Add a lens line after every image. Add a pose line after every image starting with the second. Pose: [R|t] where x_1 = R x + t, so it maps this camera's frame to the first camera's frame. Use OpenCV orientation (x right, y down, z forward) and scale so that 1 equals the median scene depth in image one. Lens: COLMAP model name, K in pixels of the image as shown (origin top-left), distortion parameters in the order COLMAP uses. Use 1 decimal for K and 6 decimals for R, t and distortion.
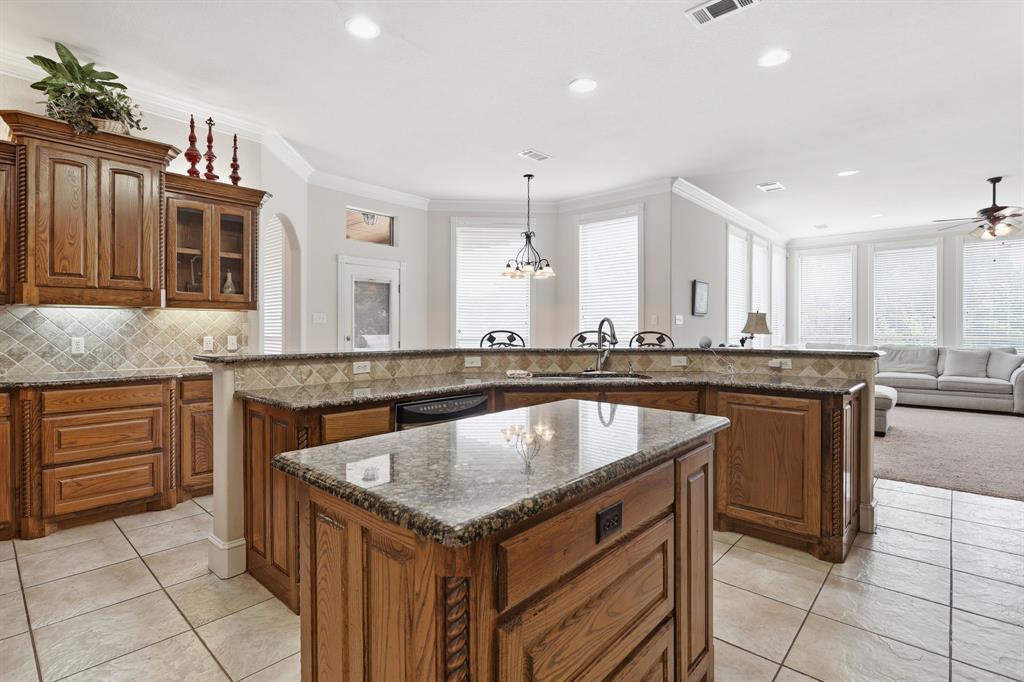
lens RADIAL K [[491.9, 0, 508.5], [0, 491.9, 334.6], [0, 0, 1]] dist [-0.015182, 0.002414]
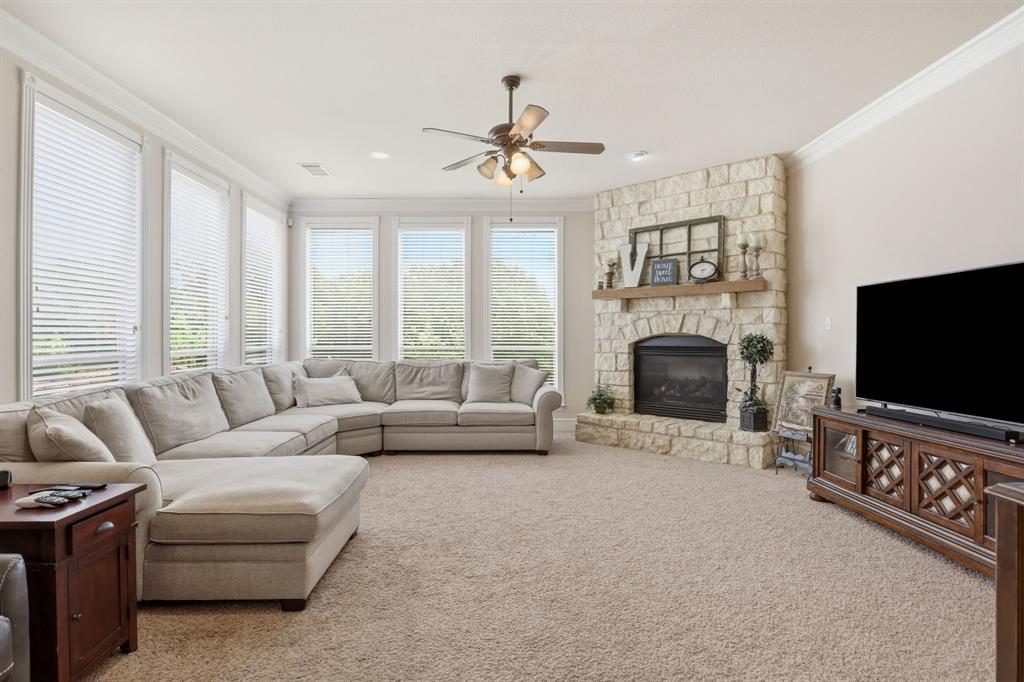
lens RADIAL K [[491.9, 0, 499.5], [0, 491.9, 337.5], [0, 0, 1]] dist [-0.015182, 0.002414]
pose [[0.741929, -0.005177, 0.670459, 0.601340], [0.010972, 0.999930, -0.004421, -0.009814], [-0.670389, 0.010637, 0.741934, 0.579930]]
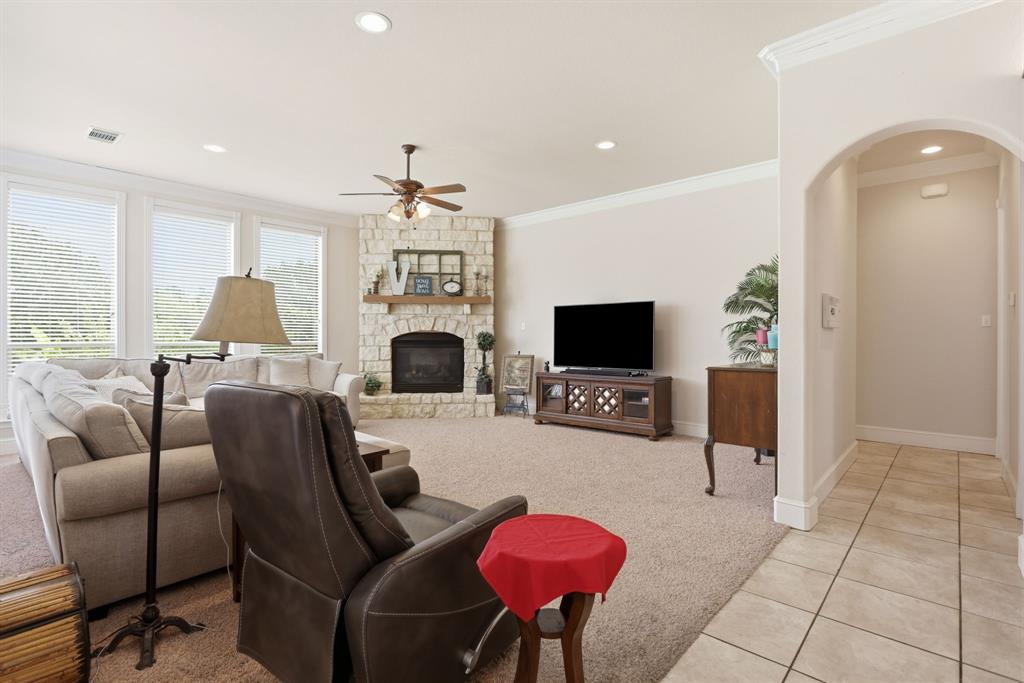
lens RADIAL K [[491.9, 0, 505.1], [0, 491.9, 338.2], [0, 0, 1]] dist [-0.015182, 0.002414]
pose [[0.016888, -0.006983, 0.999833, 0.186392], [0.009118, 0.999935, 0.006830, -0.005978], [-0.999816, 0.009002, 0.016950, 0.832089]]
